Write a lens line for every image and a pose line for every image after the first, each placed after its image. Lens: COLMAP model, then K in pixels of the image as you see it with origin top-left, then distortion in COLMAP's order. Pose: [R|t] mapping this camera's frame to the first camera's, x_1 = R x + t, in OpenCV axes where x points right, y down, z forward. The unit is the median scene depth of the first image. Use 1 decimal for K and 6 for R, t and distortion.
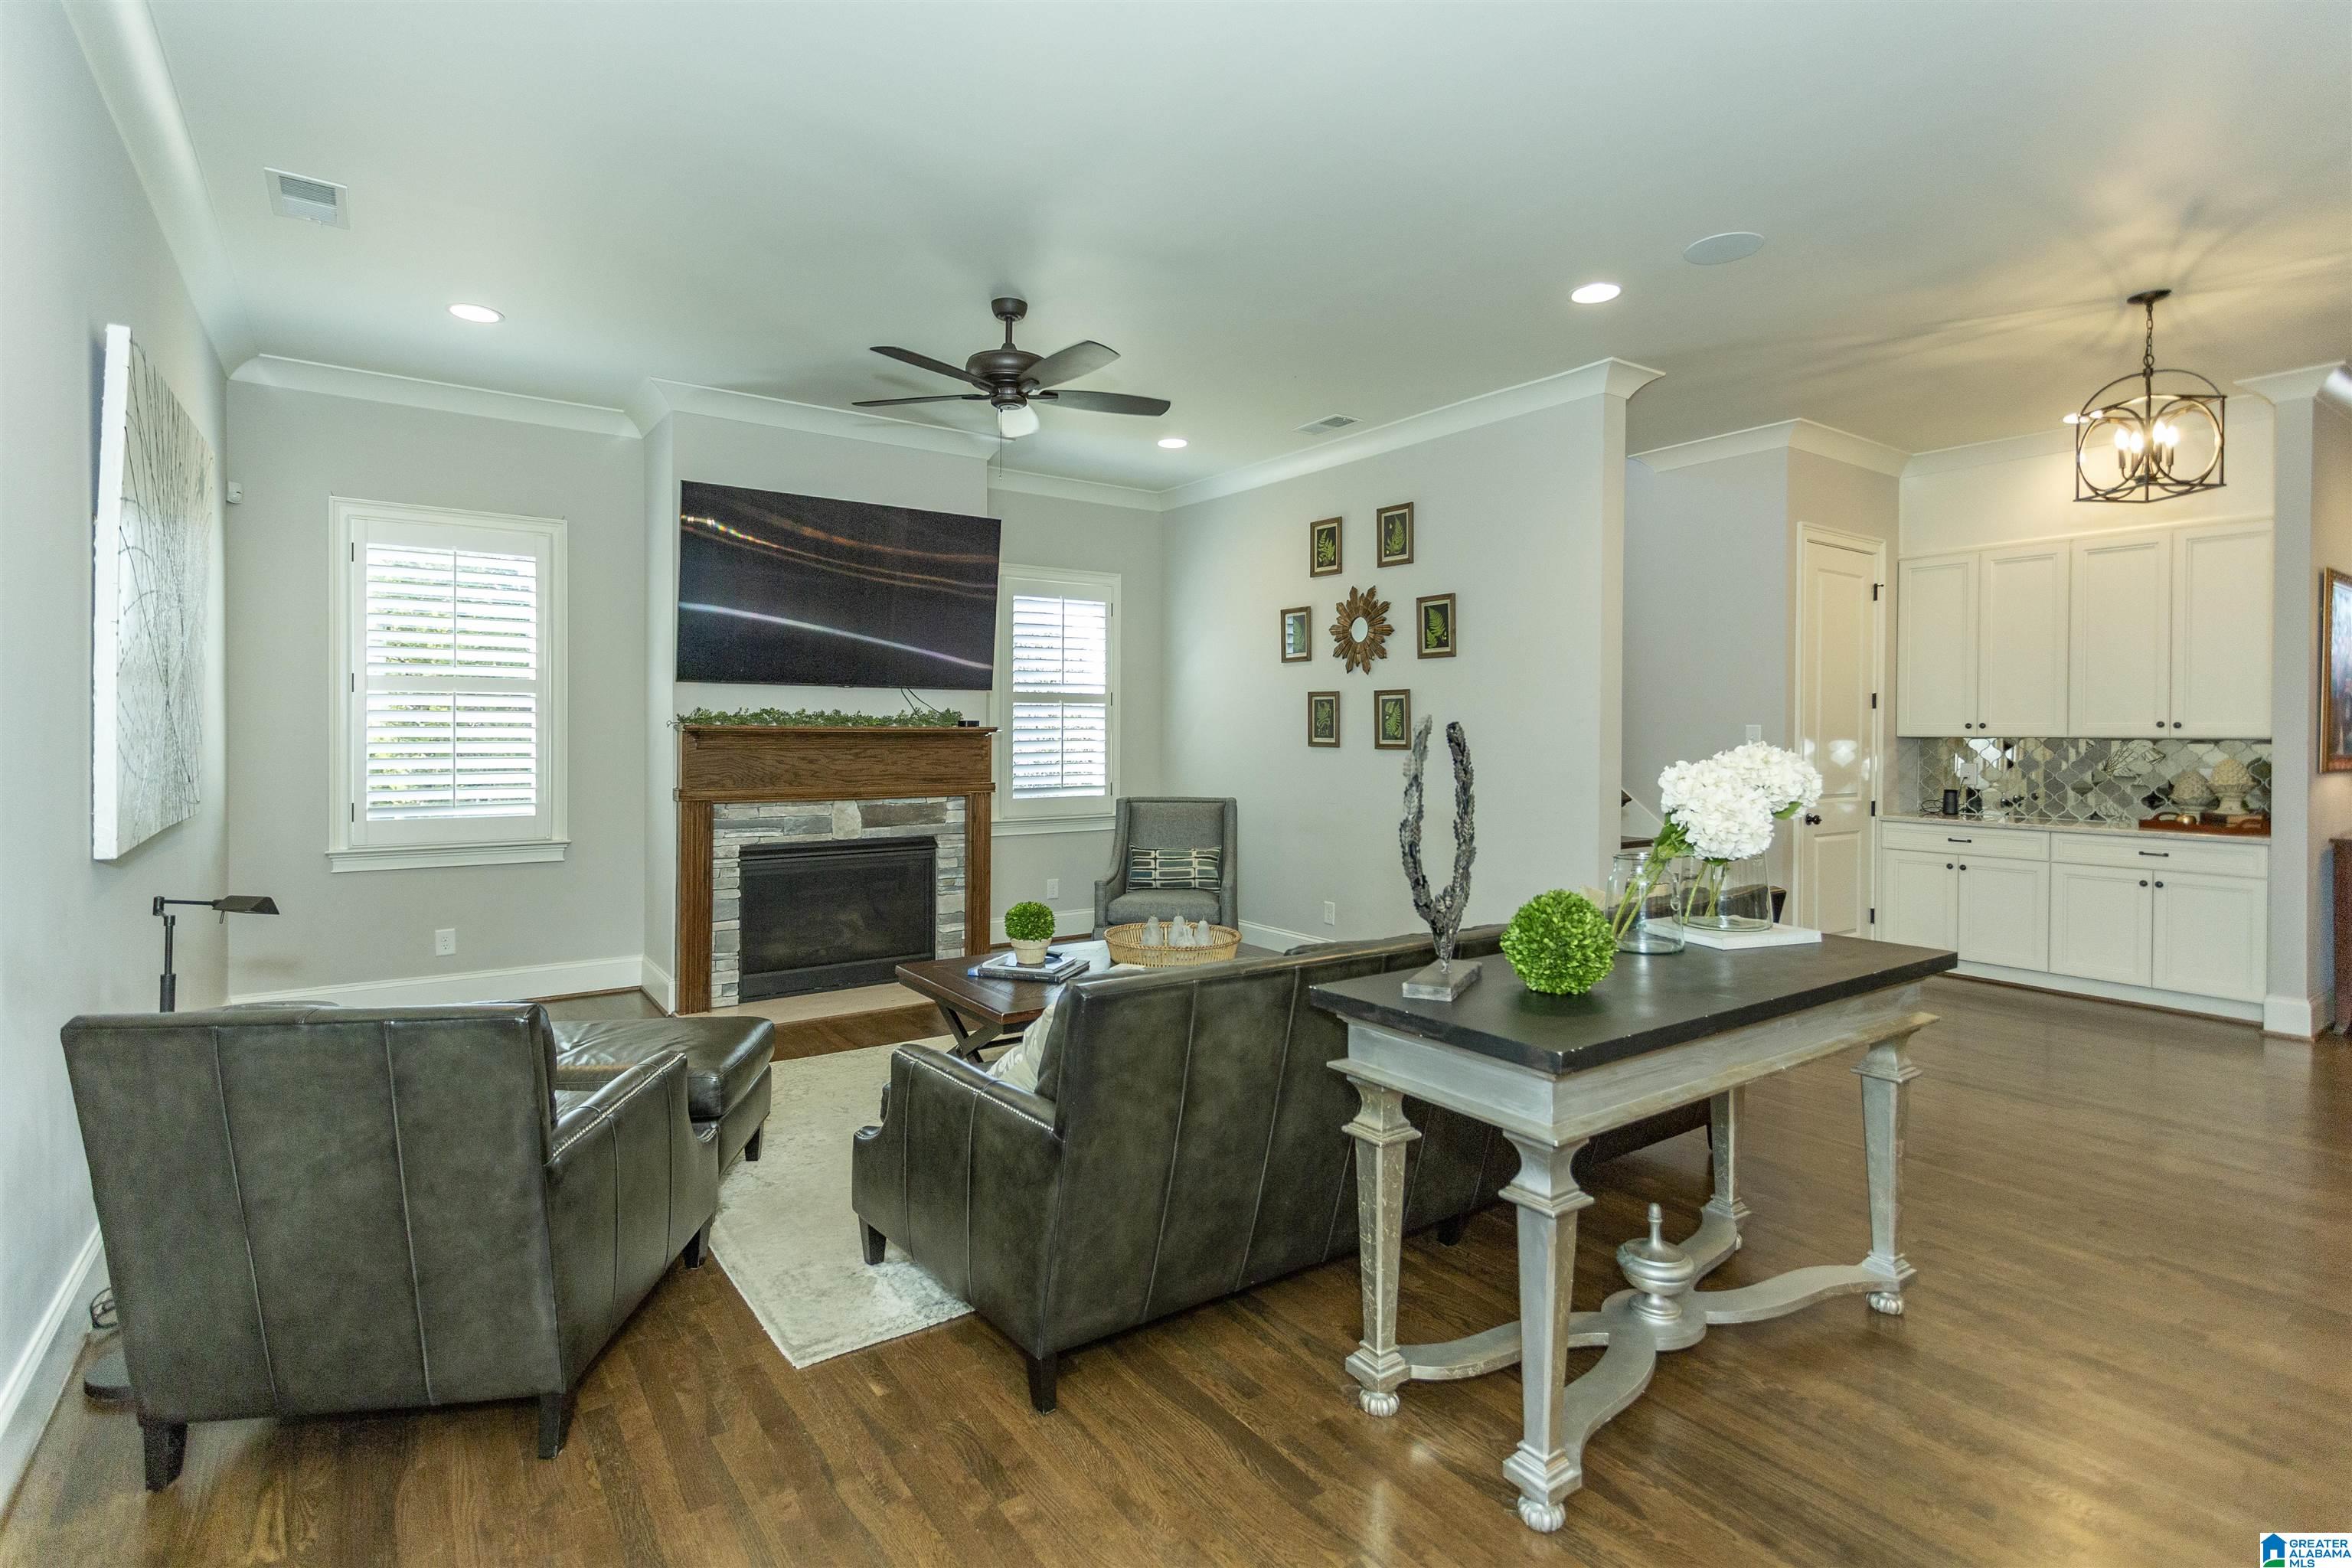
lens RADIAL K [[1111.4, 0, 1148.7], [0, 1111.4, 740.5], [0, 0, 1]] dist [-0.000879, 0.000867]
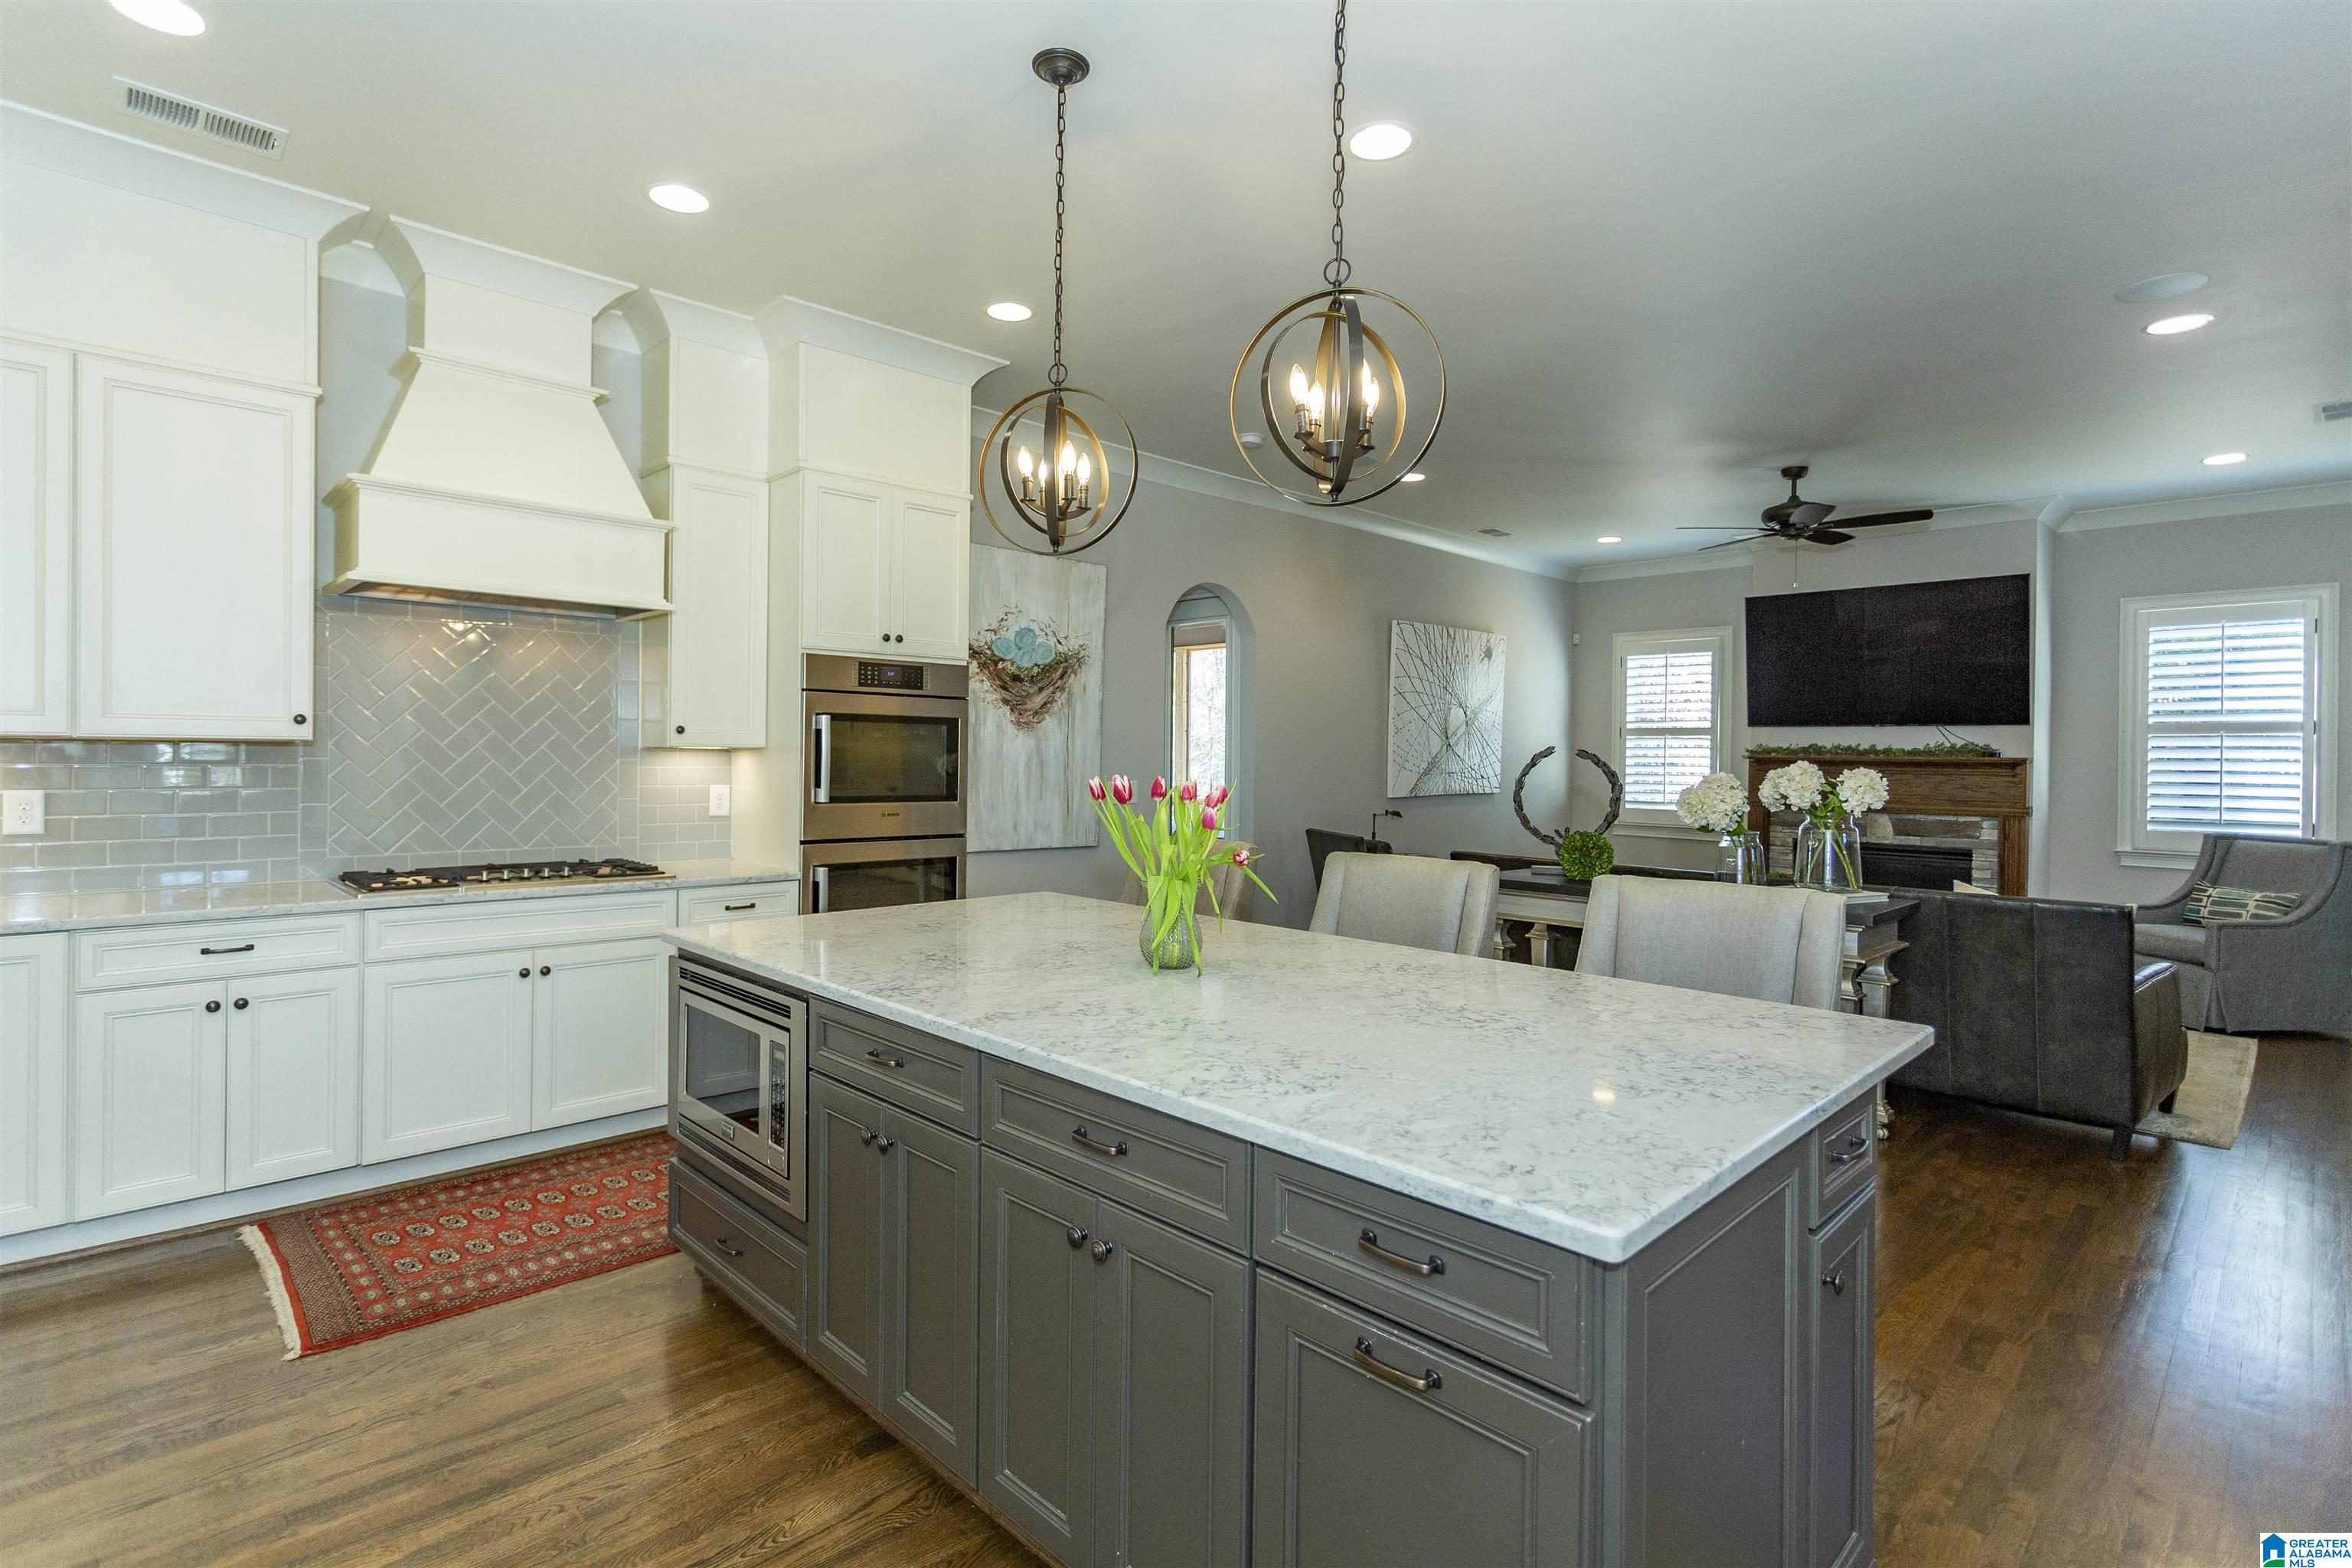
lens RADIAL K [[1111.4, 0, 1171.9], [0, 1111.4, 766.3], [0, 0, 1]] dist [-0.000879, 0.000867]
pose [[0.168439, 0.005049, -0.985699, 0.841710], [-0.023108, 0.999732, 0.001173, 0.015715], [0.985441, 0.022580, 0.168511, -0.041245]]
